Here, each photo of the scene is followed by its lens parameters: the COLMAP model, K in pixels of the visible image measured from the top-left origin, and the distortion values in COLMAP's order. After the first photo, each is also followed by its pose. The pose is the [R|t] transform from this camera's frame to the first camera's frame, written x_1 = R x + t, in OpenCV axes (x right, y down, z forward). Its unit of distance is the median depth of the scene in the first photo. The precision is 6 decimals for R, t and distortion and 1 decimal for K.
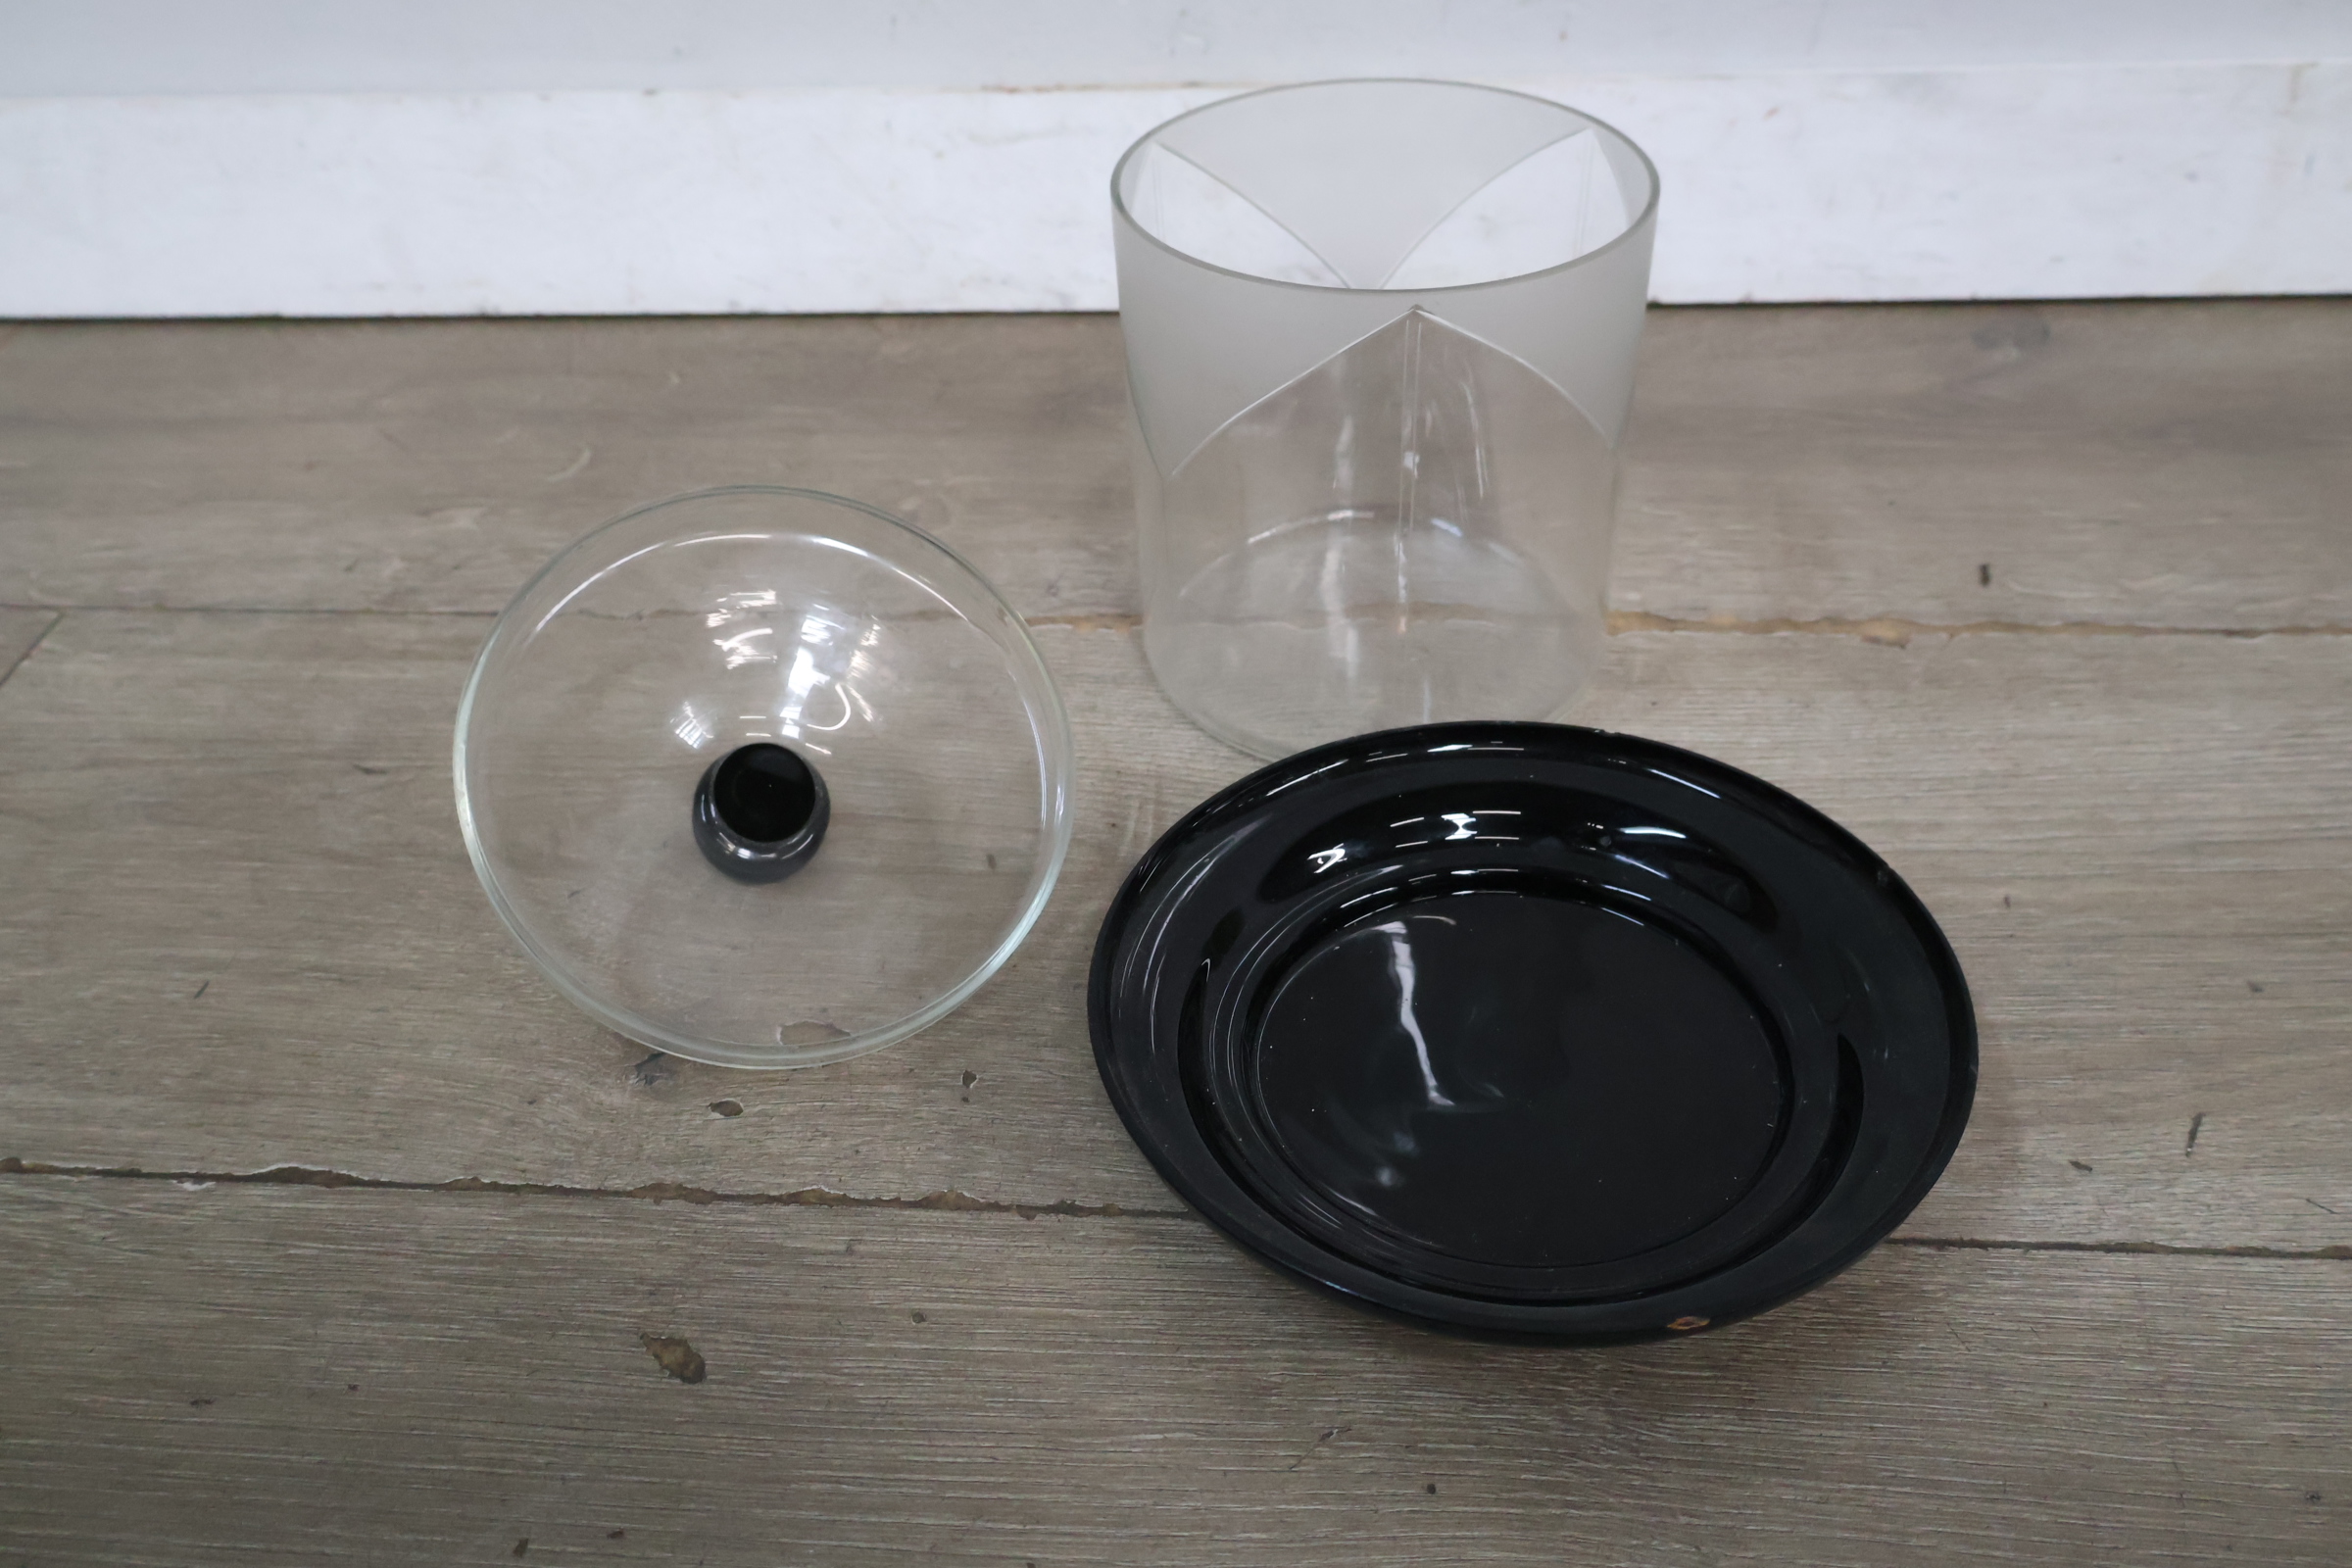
lens RADIAL K [[2120.4, 0, 1192.3], [0, 2120.4, 792.5], [0, 0, 1]] dist [0.008098, 0.014445]
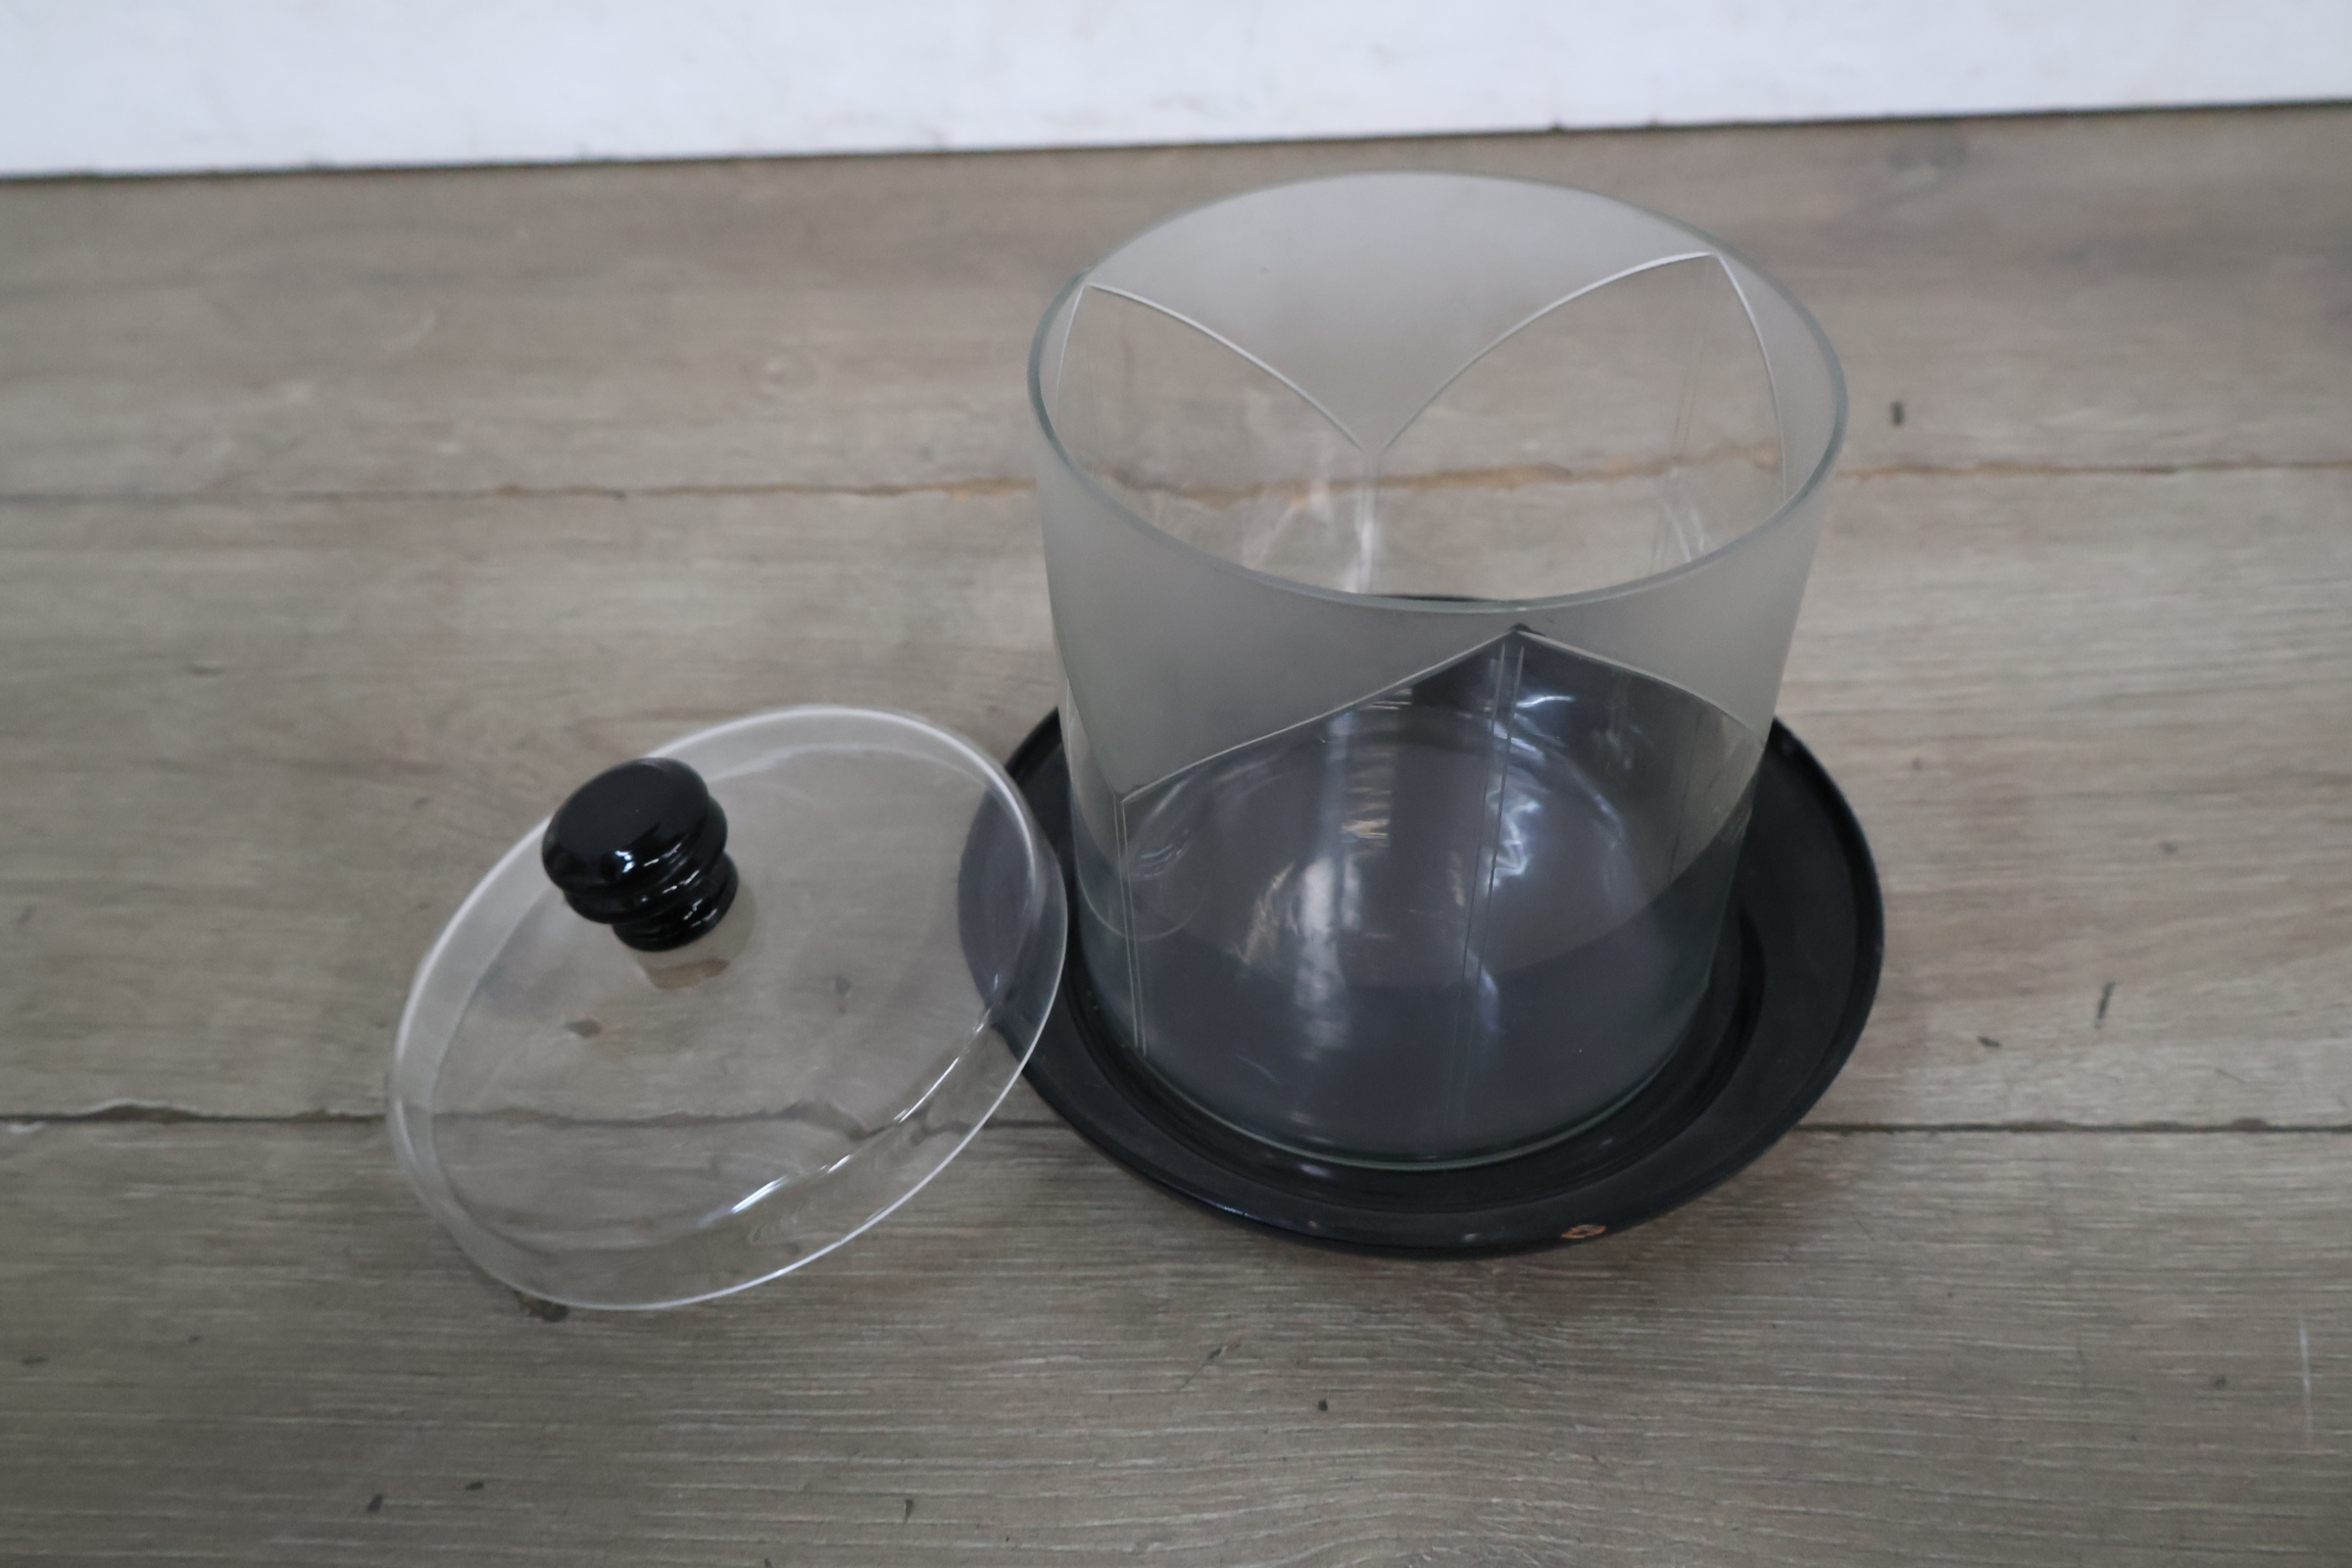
lens RADIAL K [[2120.4, 0, 1190.1], [0, 2120.4, 795.4], [0, 0, 1]] dist [0.008098, 0.014445]
pose [[0.999145, -0.030517, 0.027906, 0.028573], [0.028085, 0.996092, 0.083743, -0.027354], [-0.030353, -0.082888, 0.996097, 0.051560]]
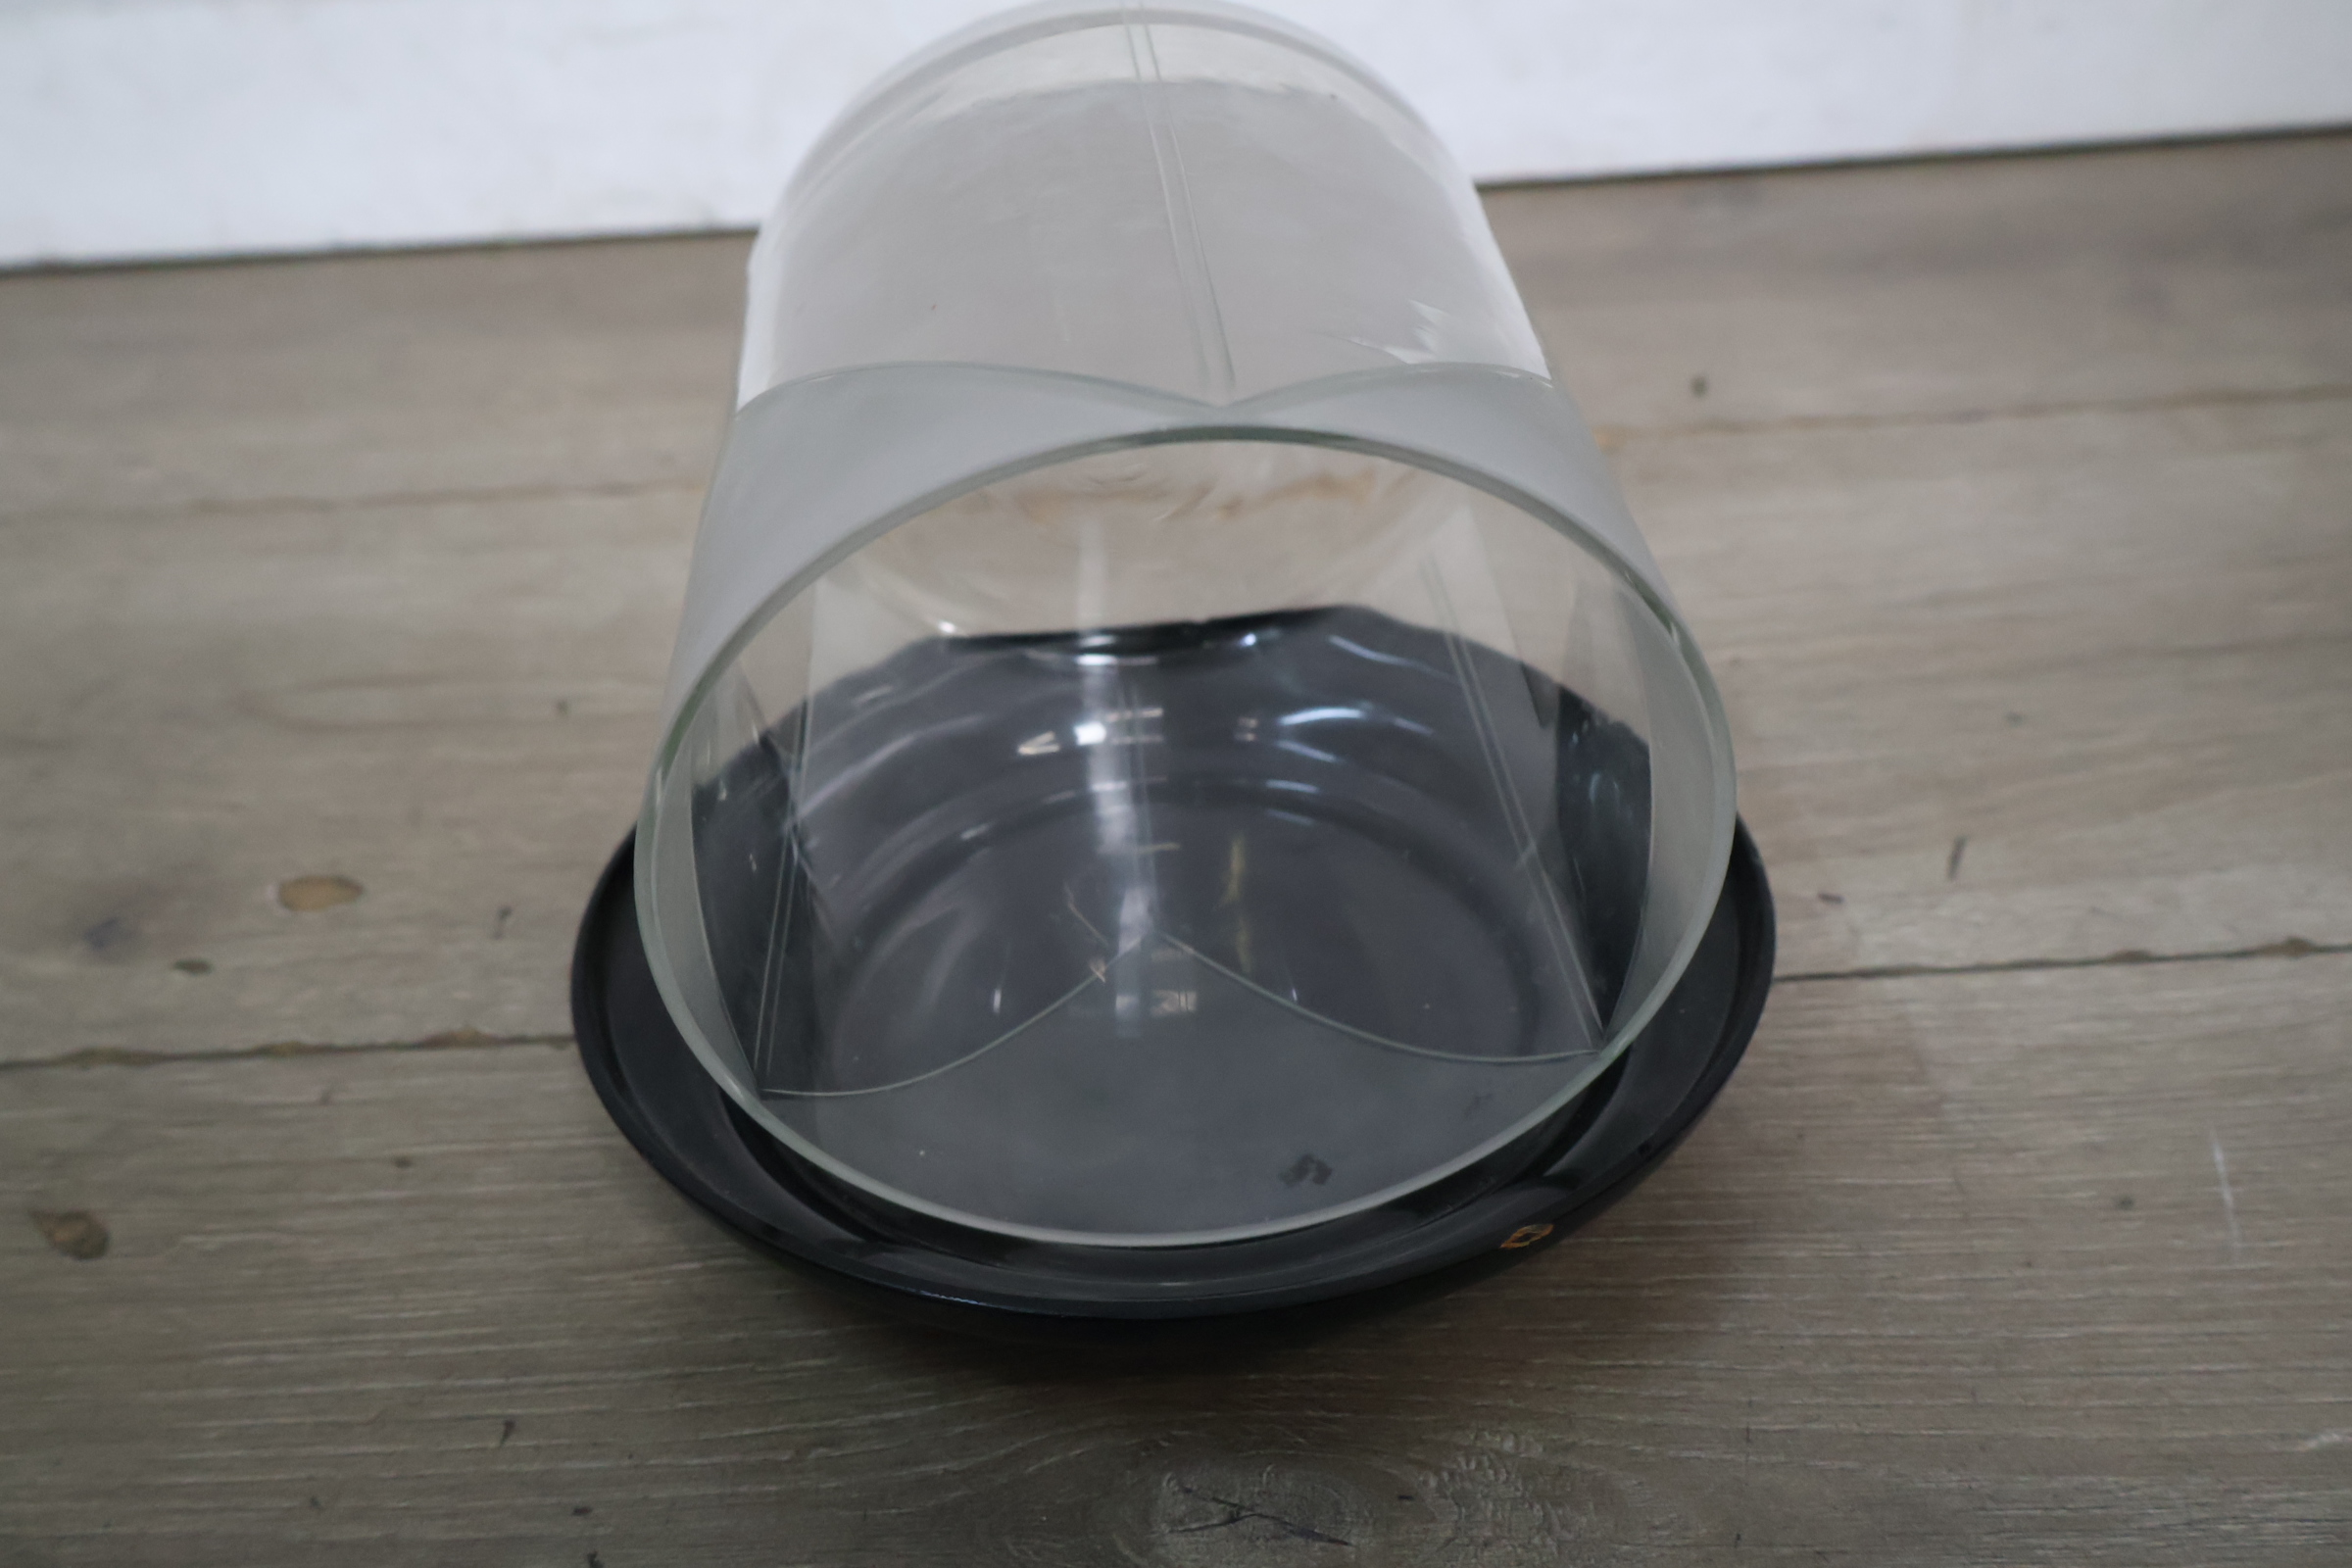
lens RADIAL K [[2120.4, 0, 1190.4], [0, 2120.4, 785.3], [0, 0, 1]] dist [0.008098, 0.014445]
pose [[0.995119, -0.059746, 0.078536, 0.099130], [0.067408, 0.992818, -0.098836, 0.190613], [-0.072067, 0.103648, 0.992000, 0.173309]]
